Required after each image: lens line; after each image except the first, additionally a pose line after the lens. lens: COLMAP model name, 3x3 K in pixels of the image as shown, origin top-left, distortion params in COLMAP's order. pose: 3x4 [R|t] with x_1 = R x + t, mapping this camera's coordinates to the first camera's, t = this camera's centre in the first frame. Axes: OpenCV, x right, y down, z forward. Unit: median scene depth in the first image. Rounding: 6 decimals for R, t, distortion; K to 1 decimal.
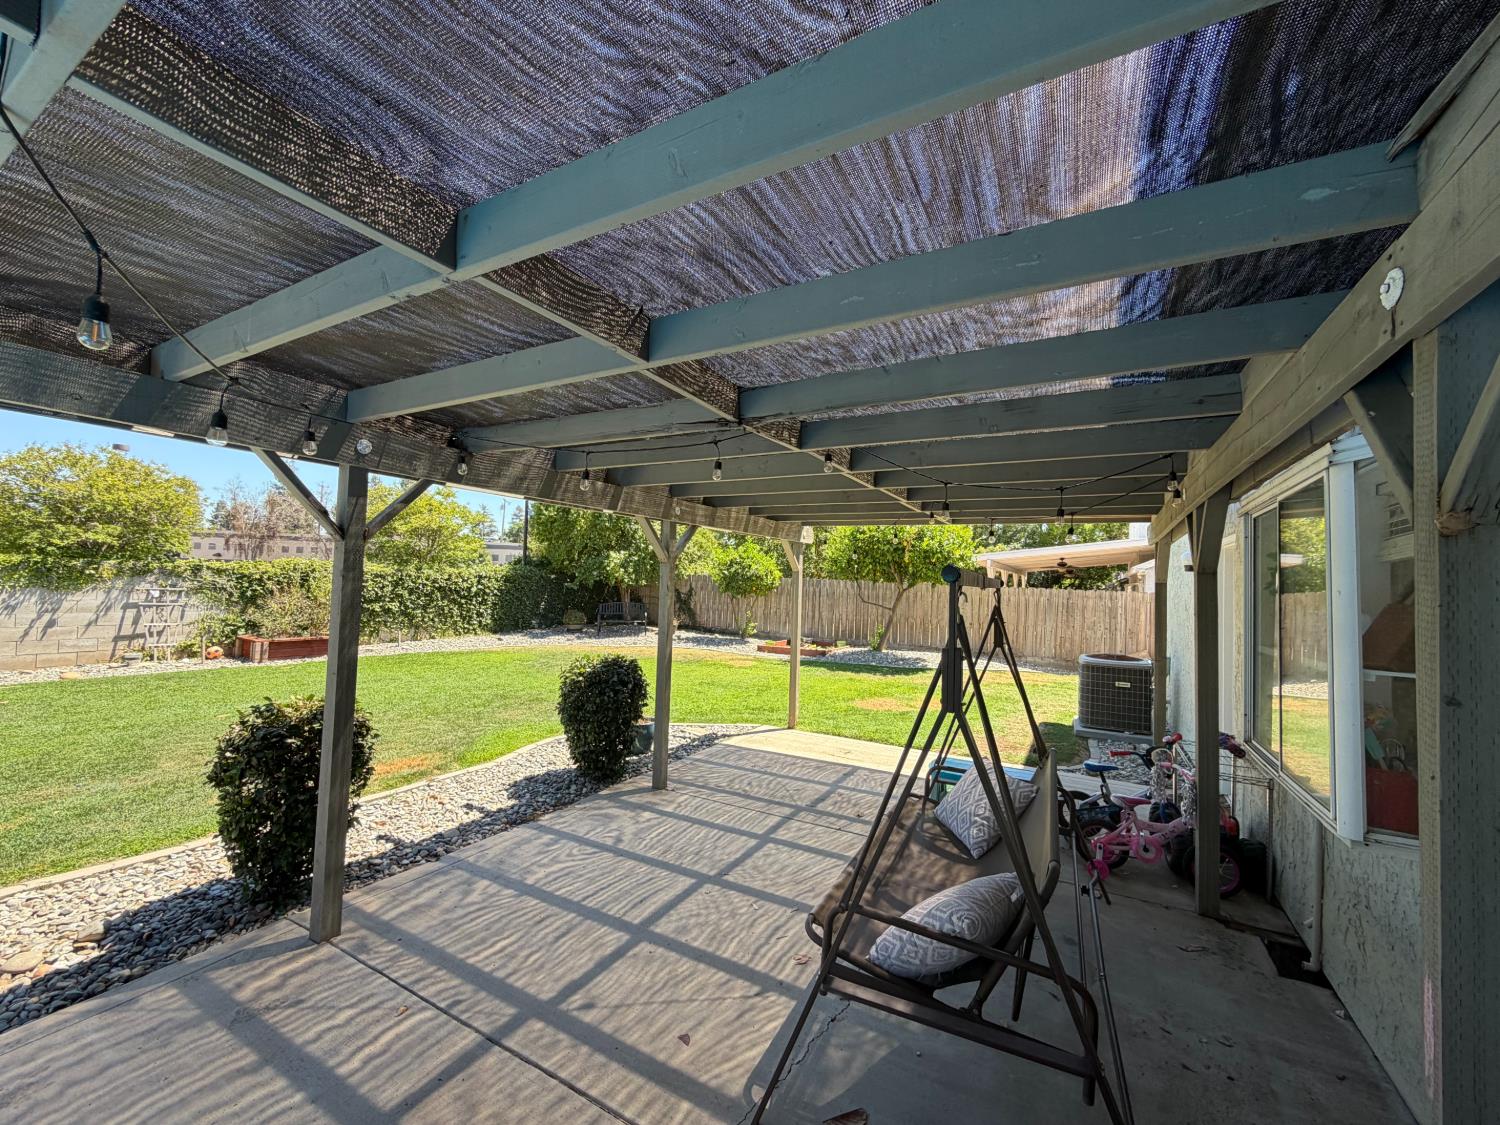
lens RADIAL K [[602.3, 0, 750.0], [0, 602.3, 562.5], [0, 0, 1]] dist [0.000094, -0.000466]
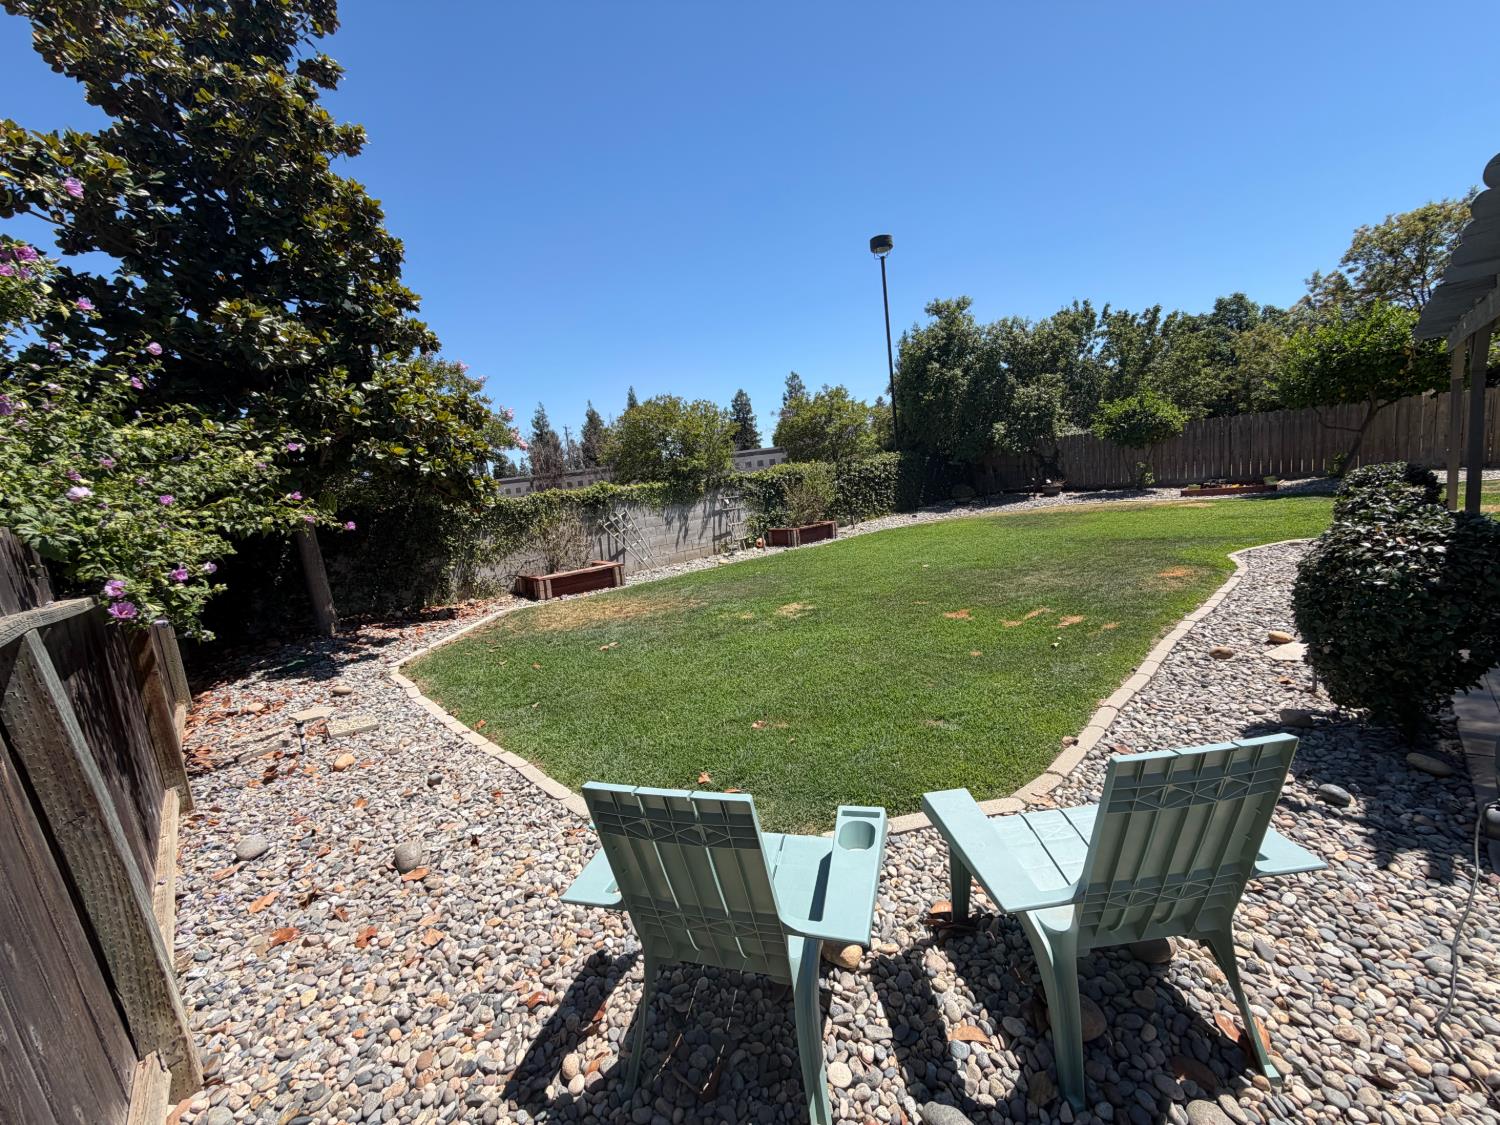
lens RADIAL K [[602.3, 0, 750.0], [0, 602.3, 562.5], [0, 0, 1]] dist [0.000094, -0.000466]
pose [[0.940740, -0.084713, -0.328377, -0.469335], [0.144538, 0.976104, 0.162265, -0.022589], [0.306785, -0.200112, 0.930504, -0.223183]]
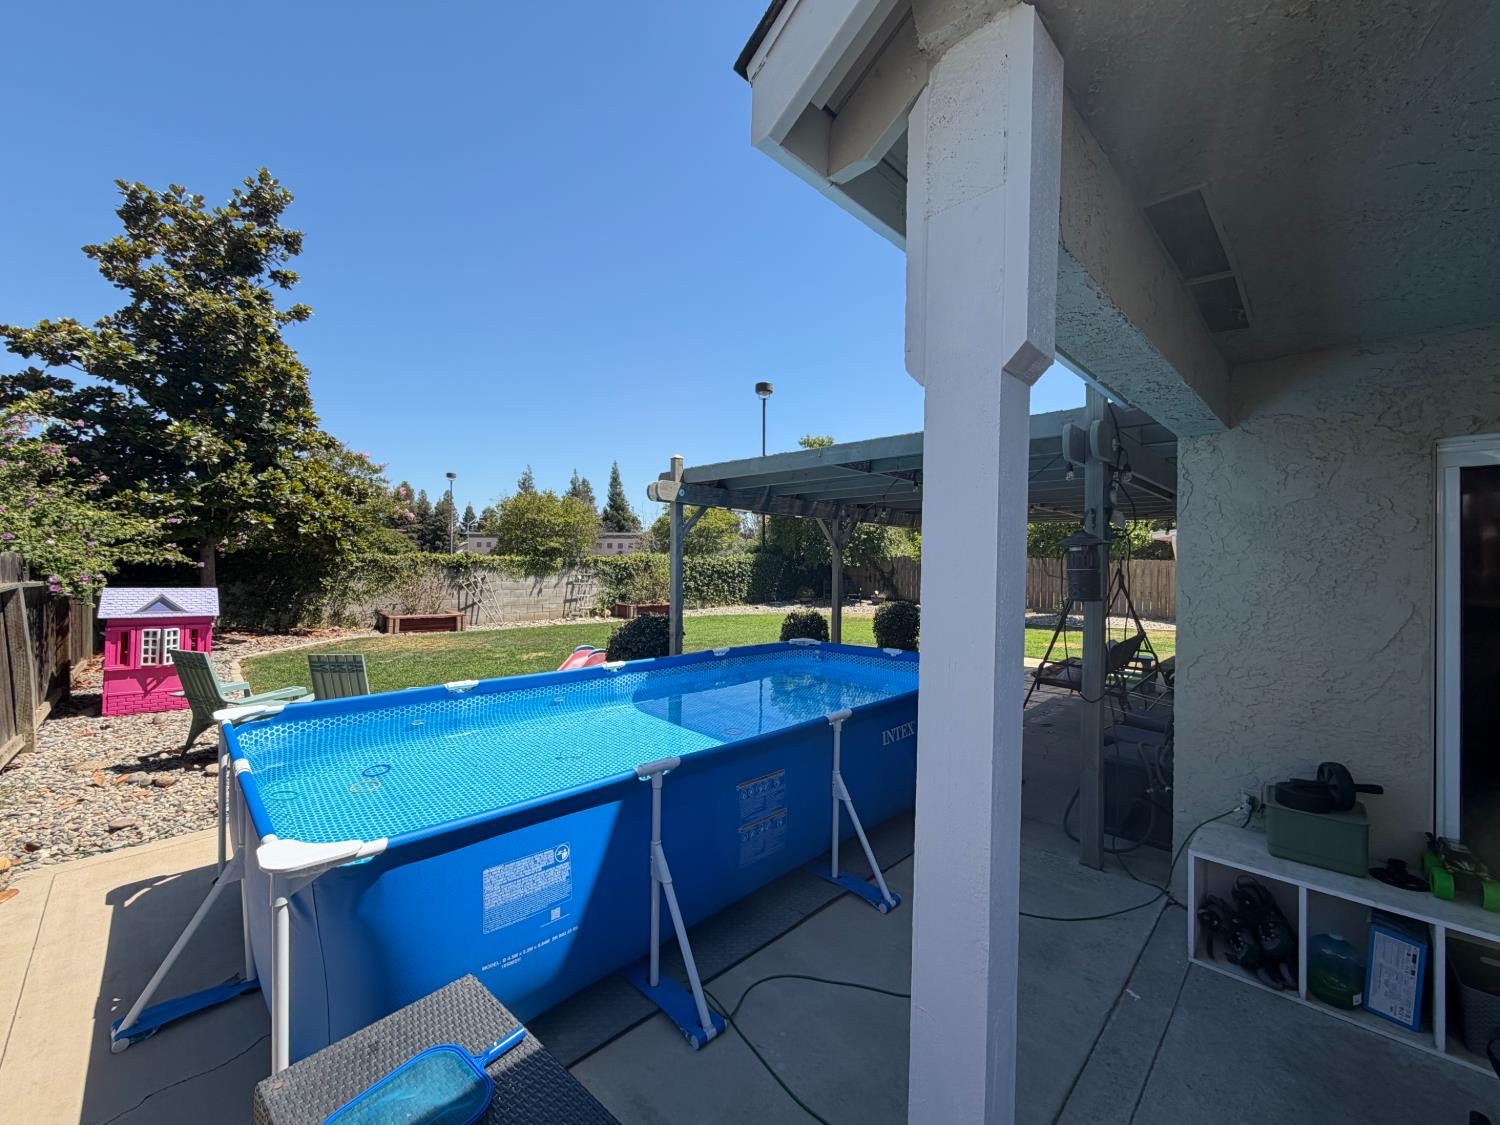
lens RADIAL K [[602.3, 0, 750.0], [0, 602.3, 562.5], [0, 0, 1]] dist [0.000094, -0.000466]
pose [[0.953166, -0.014644, -0.302092, -0.029026], [0.025587, 0.999151, 0.032298, -0.027751], [0.301362, -0.038515, 0.952732, -0.406426]]
